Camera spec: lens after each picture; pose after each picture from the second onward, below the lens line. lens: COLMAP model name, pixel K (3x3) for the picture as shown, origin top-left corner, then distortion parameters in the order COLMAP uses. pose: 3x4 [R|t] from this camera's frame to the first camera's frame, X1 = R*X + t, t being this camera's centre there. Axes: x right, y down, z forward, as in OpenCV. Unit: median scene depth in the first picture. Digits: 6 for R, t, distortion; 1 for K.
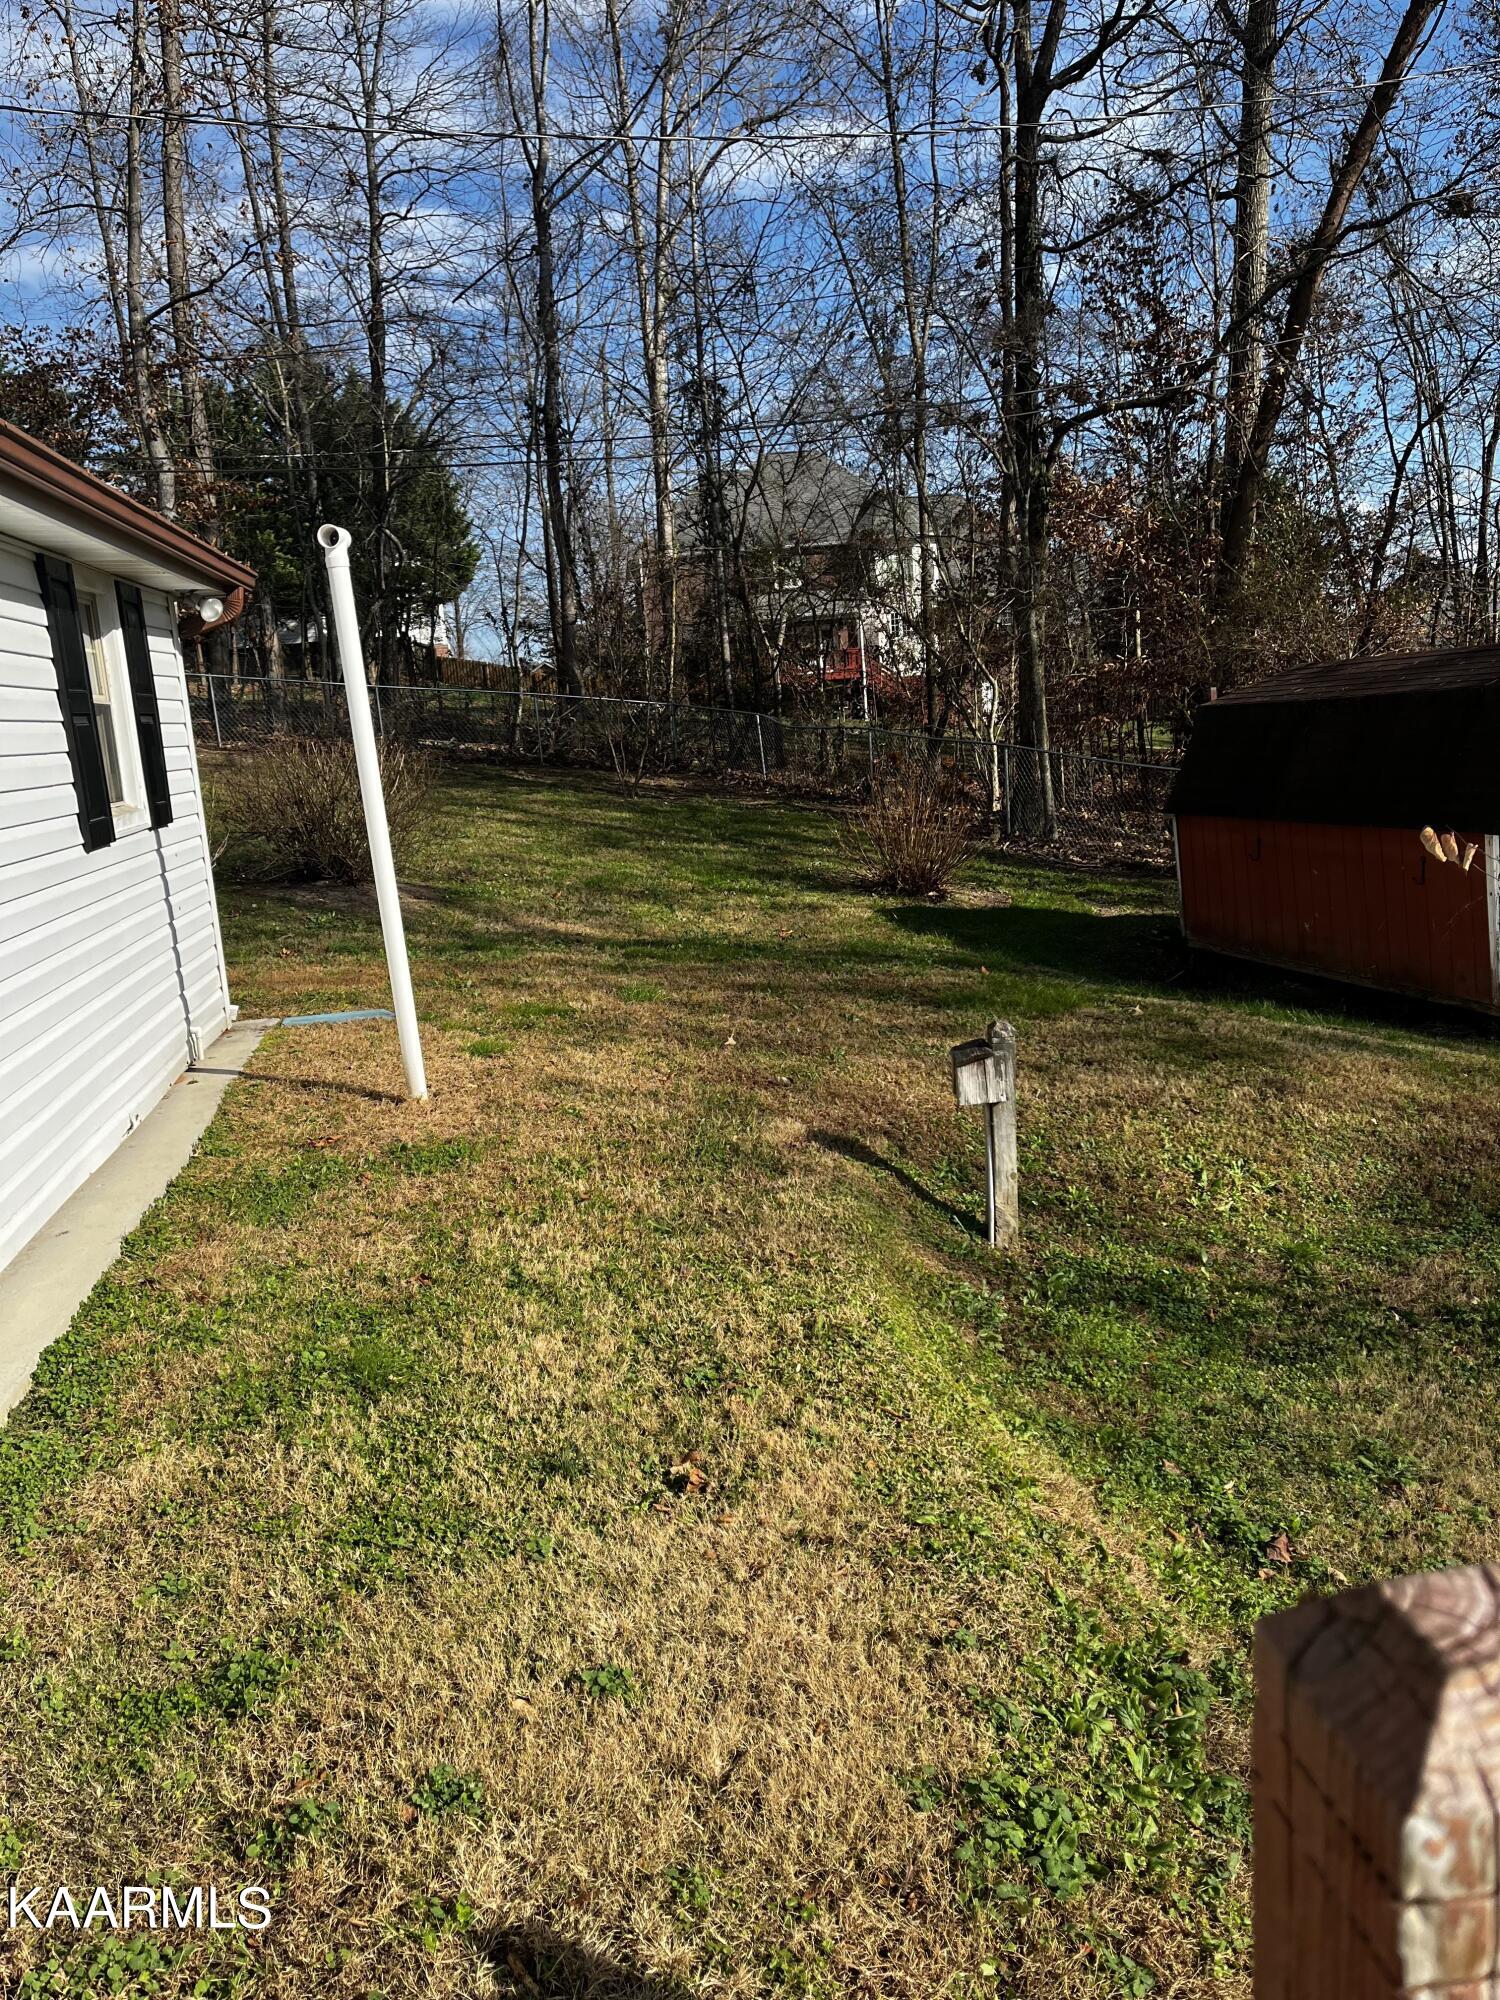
lens RADIAL K [[1508.5, 0, 722.4], [0, 1508.5, 1001.7], [0, 0, 1]] dist [0.013227, -0.008238]
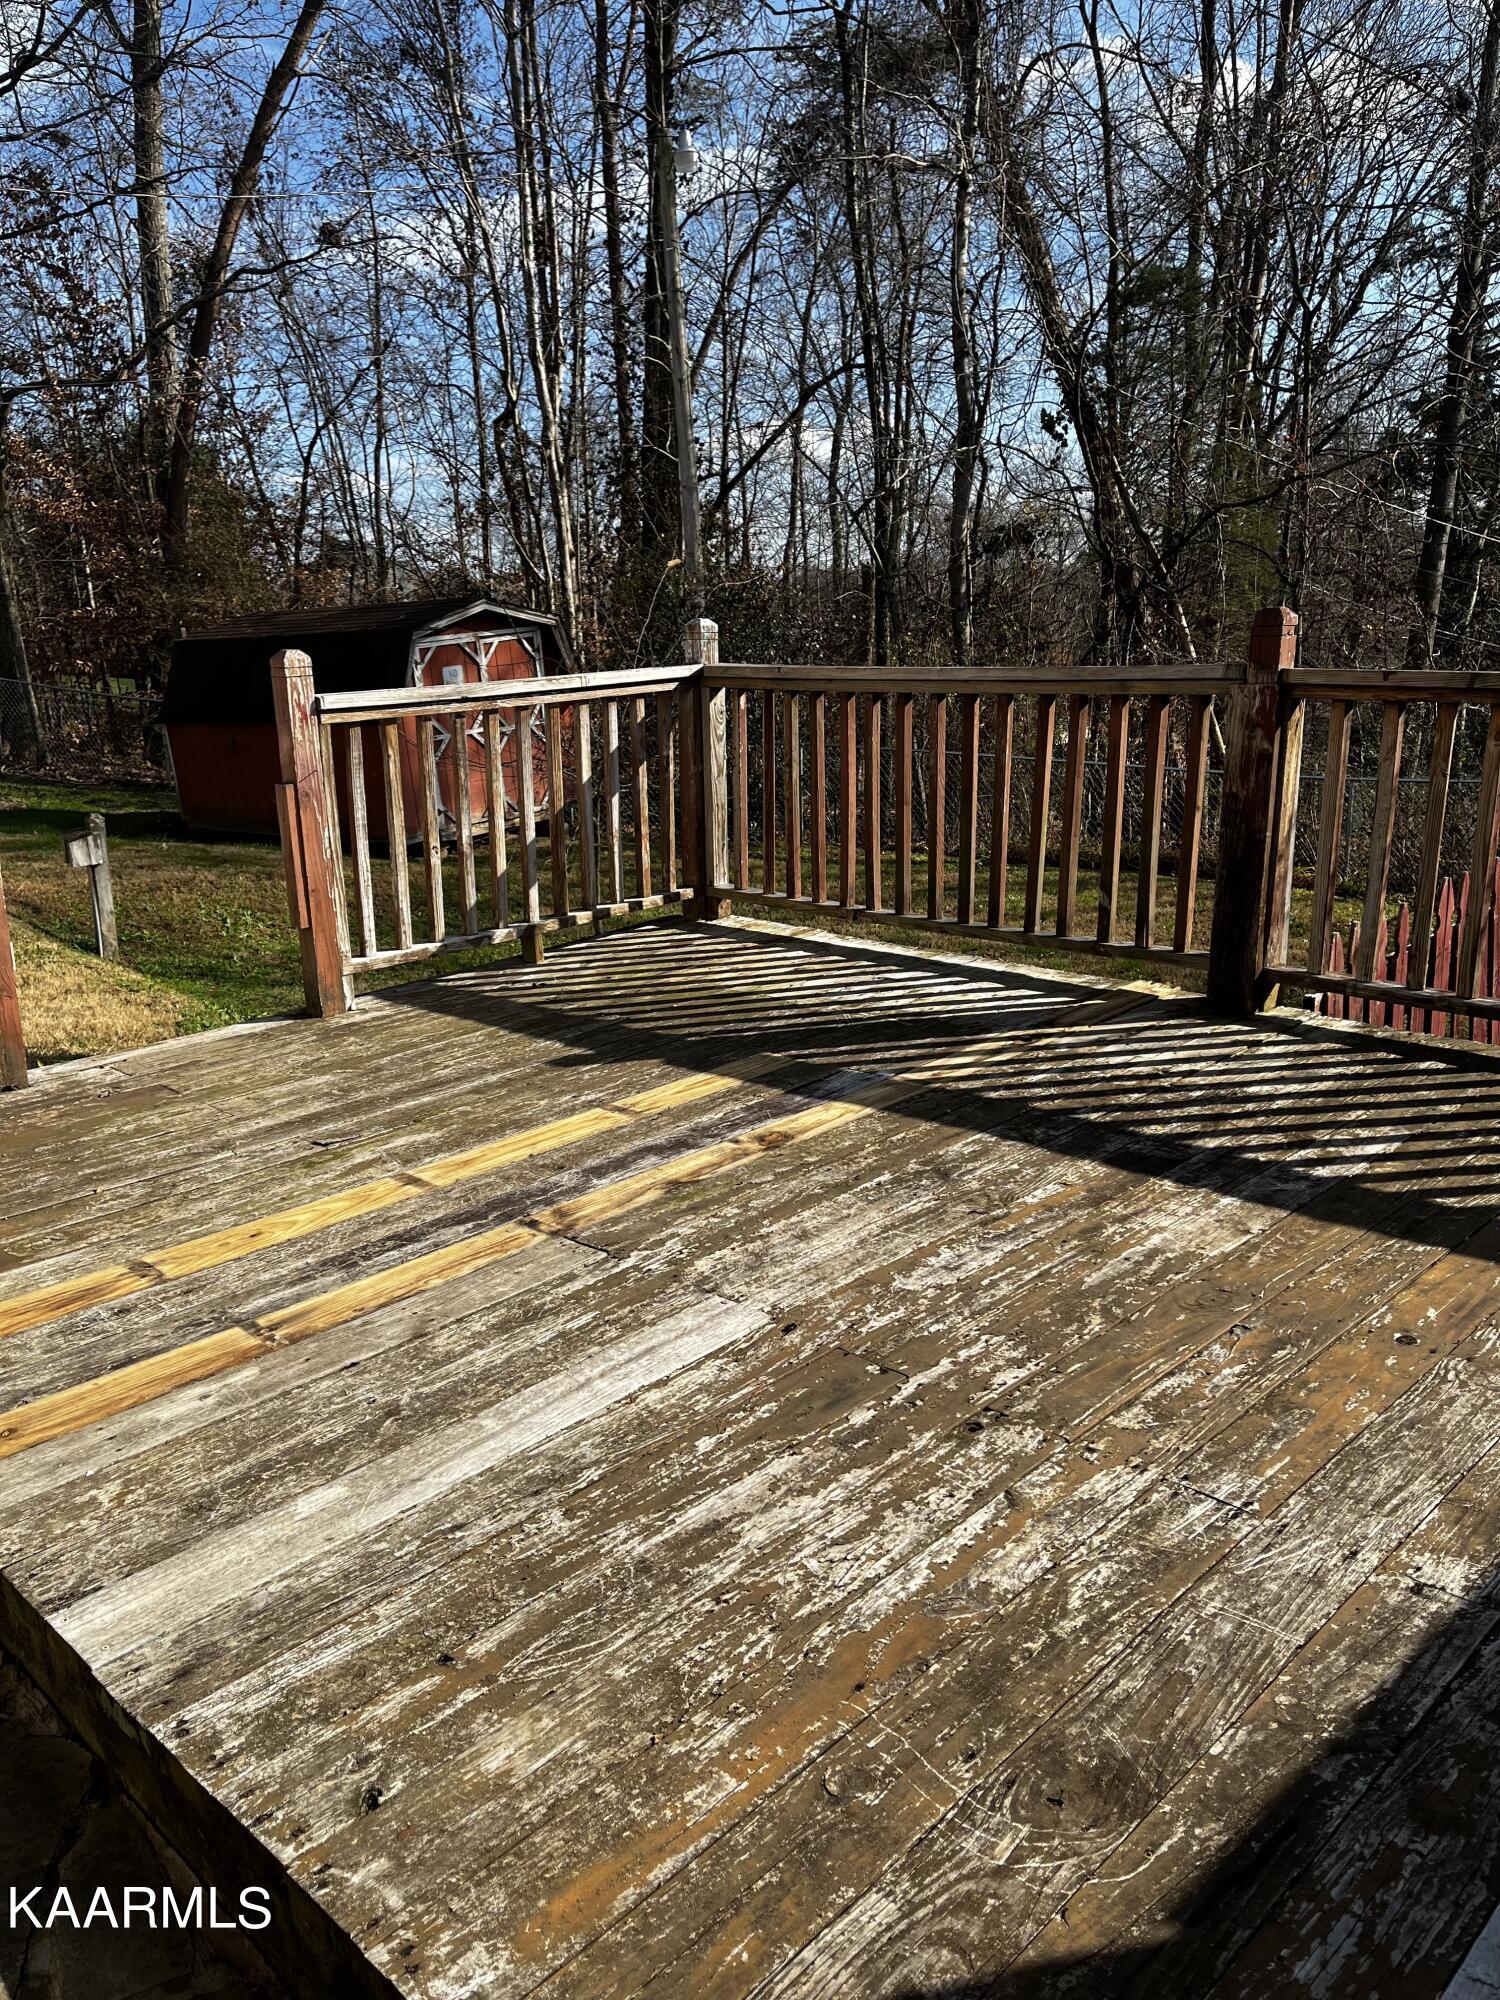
lens RADIAL K [[1508.5, 0, 722.4], [0, 1508.5, 1001.7], [0, 0, 1]] dist [0.013227, -0.008238]
pose [[0.789761, -0.105116, 0.604341, -0.051718], [0.093683, 0.994319, 0.050520, 0.035872], [-0.606219, 0.016718, 0.795122, -0.124704]]
